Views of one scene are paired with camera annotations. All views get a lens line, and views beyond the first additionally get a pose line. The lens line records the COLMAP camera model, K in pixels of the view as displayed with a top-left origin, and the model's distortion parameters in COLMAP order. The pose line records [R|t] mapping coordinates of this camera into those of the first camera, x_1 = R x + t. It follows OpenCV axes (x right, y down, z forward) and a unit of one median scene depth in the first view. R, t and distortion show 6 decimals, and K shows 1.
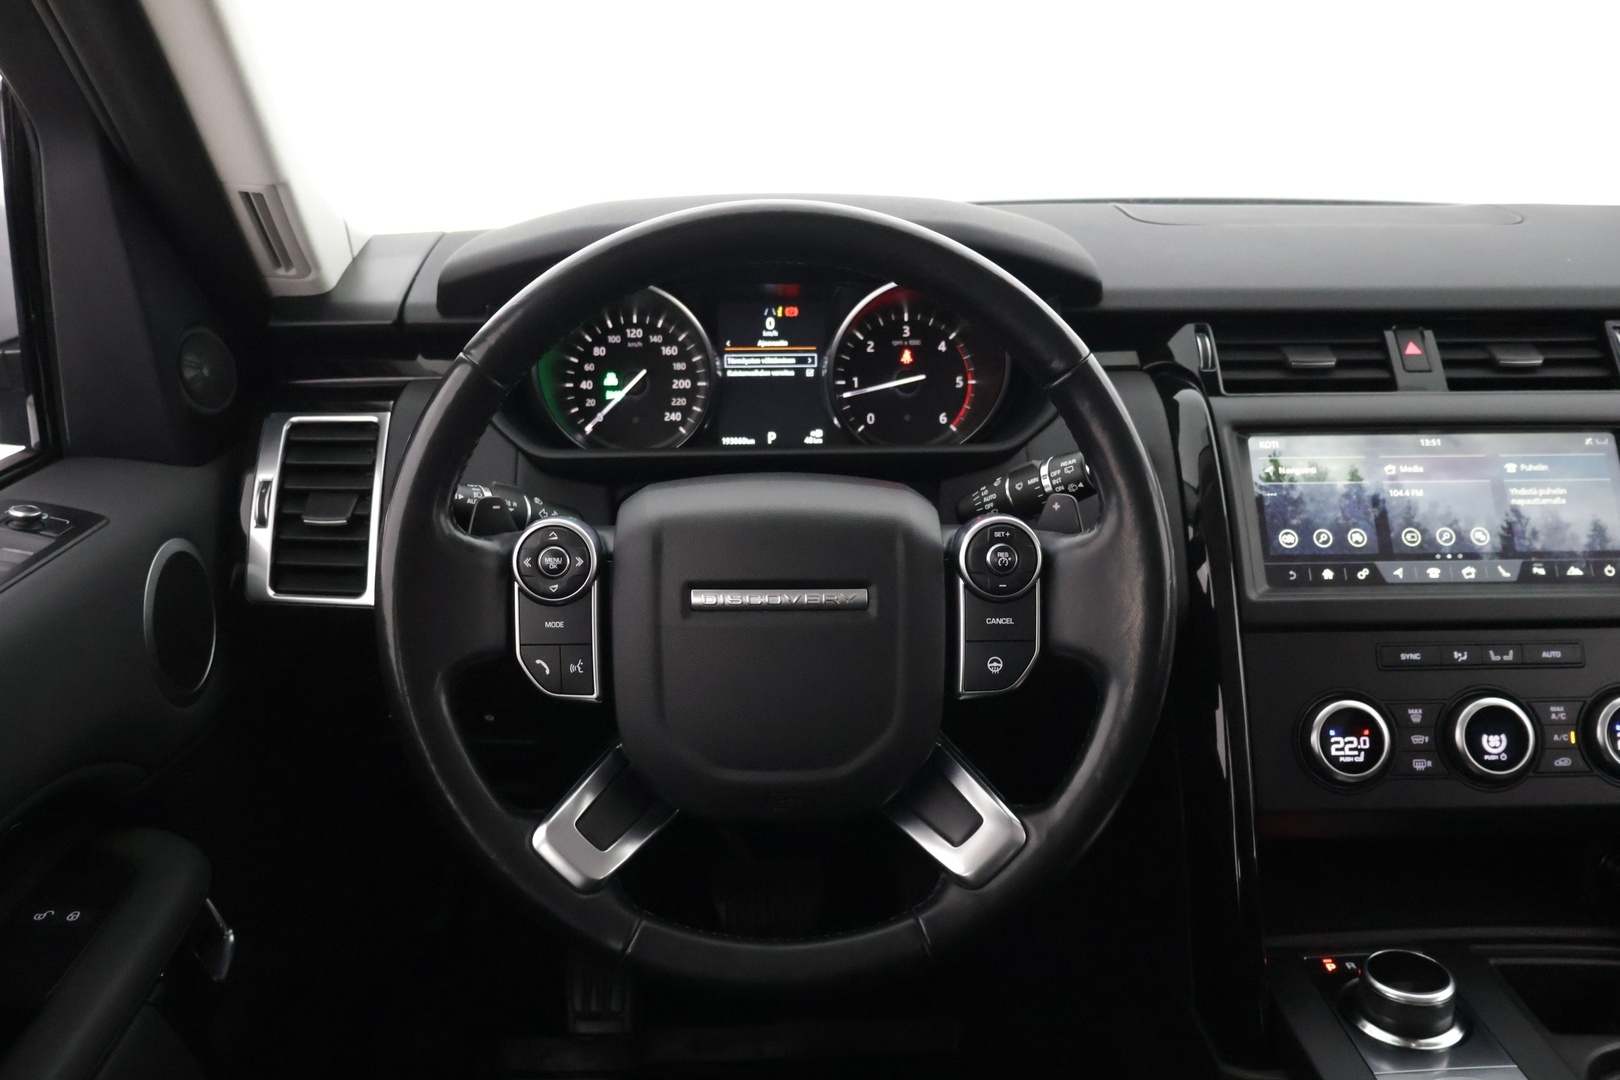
lens RADIAL K [[1355.9, 0, 810.0], [0, 1355.9, 540.0], [0, 0, 1]] dist [-0.035948, 0.002667]
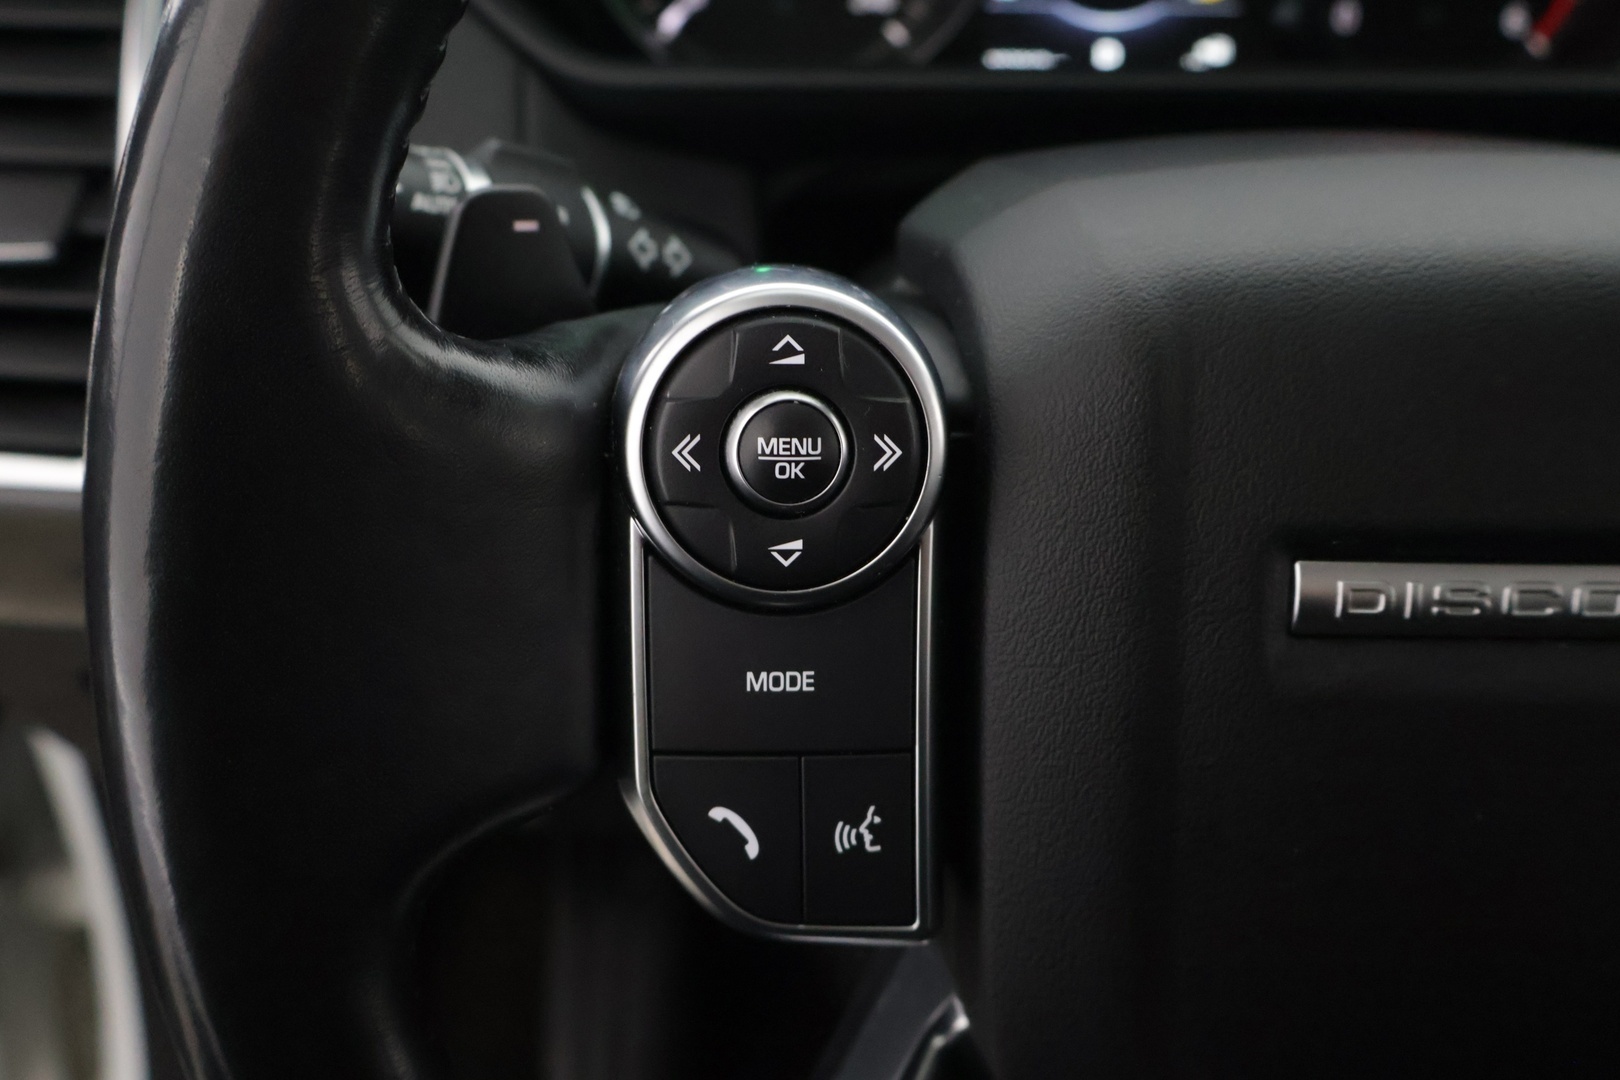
lens RADIAL K [[1793.8, 0, 810.0], [0, 1793.8, 540.0], [0, 0, 1]] dist [0.006687, 0.007364]
pose [[0.999778, 0.008764, 0.019154, -0.171918], [-0.011683, 0.987364, 0.158036, -0.019090], [-0.017527, -0.158225, 0.987248, 0.592579]]
